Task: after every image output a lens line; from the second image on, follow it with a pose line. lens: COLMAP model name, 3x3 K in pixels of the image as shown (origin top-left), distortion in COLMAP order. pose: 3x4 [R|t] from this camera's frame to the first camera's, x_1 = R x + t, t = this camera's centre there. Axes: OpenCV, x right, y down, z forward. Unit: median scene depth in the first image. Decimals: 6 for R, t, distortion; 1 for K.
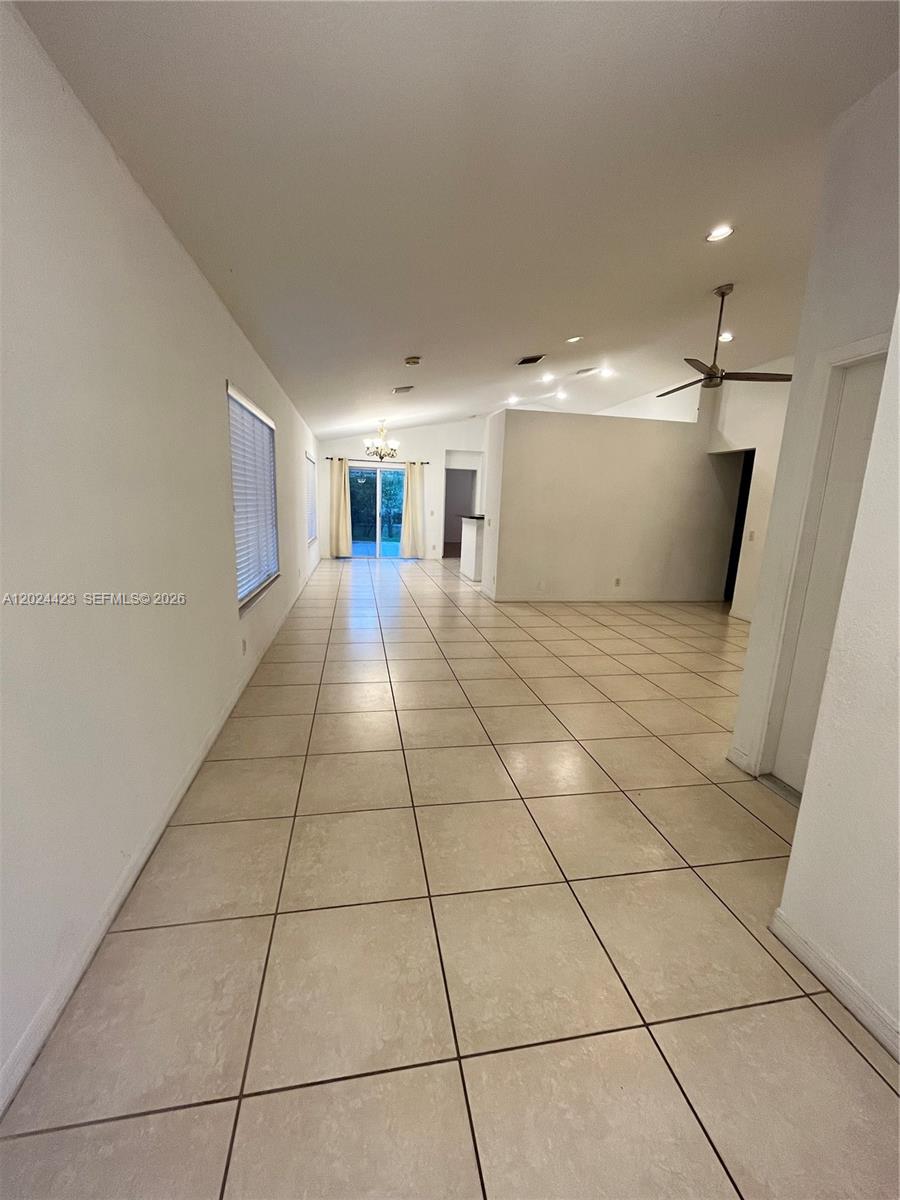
lens RADIAL K [[488.7, 0, 450.3], [0, 488.7, 600.8], [0, 0, 1]] dist [-0.002356, 0.000563]
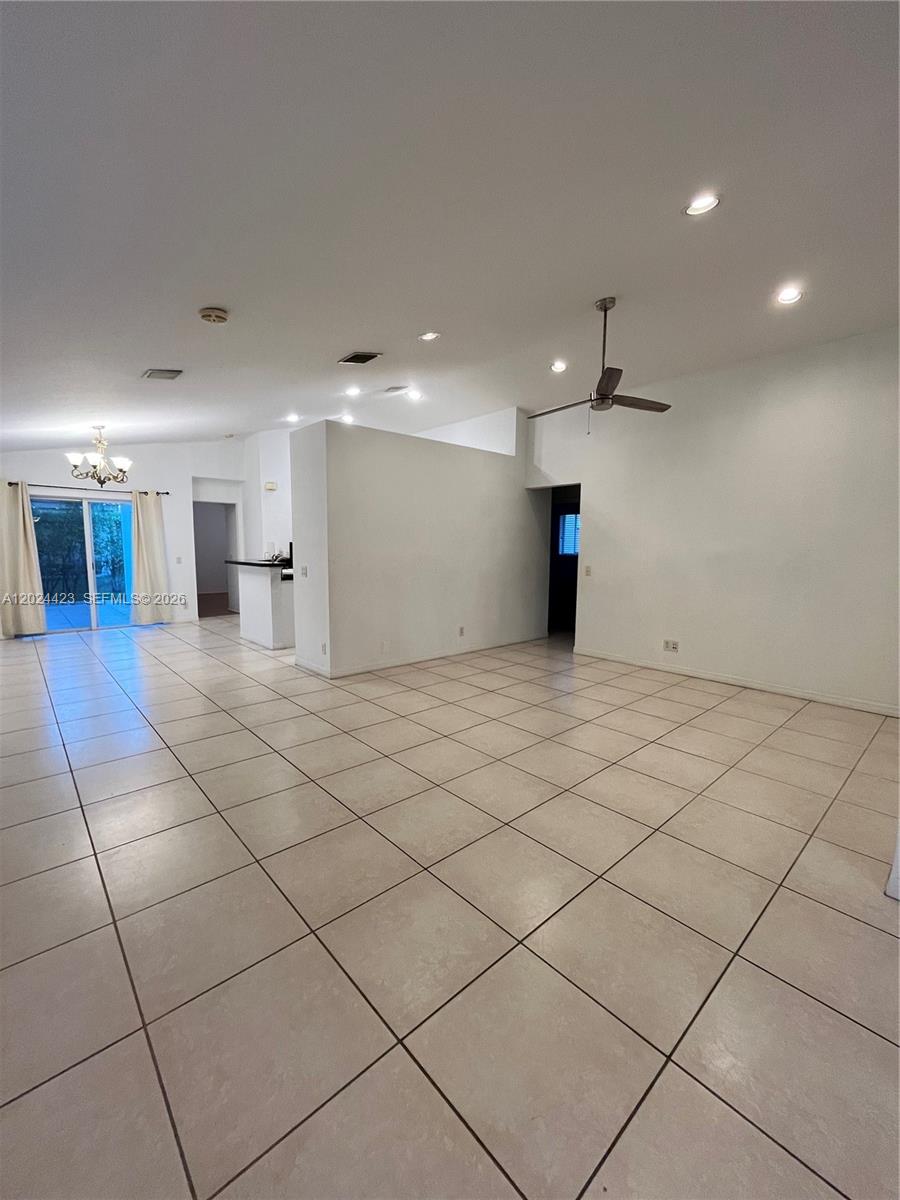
lens RADIAL K [[488.7, 0, 448.1], [0, 488.7, 600.6], [0, 0, 1]] dist [-0.002356, 0.000563]
pose [[0.854023, -0.087412, 0.512838, -0.094620], [0.125811, 0.991225, -0.040559, -0.047823], [-0.504793, 0.099159, 0.857527, 0.211880]]
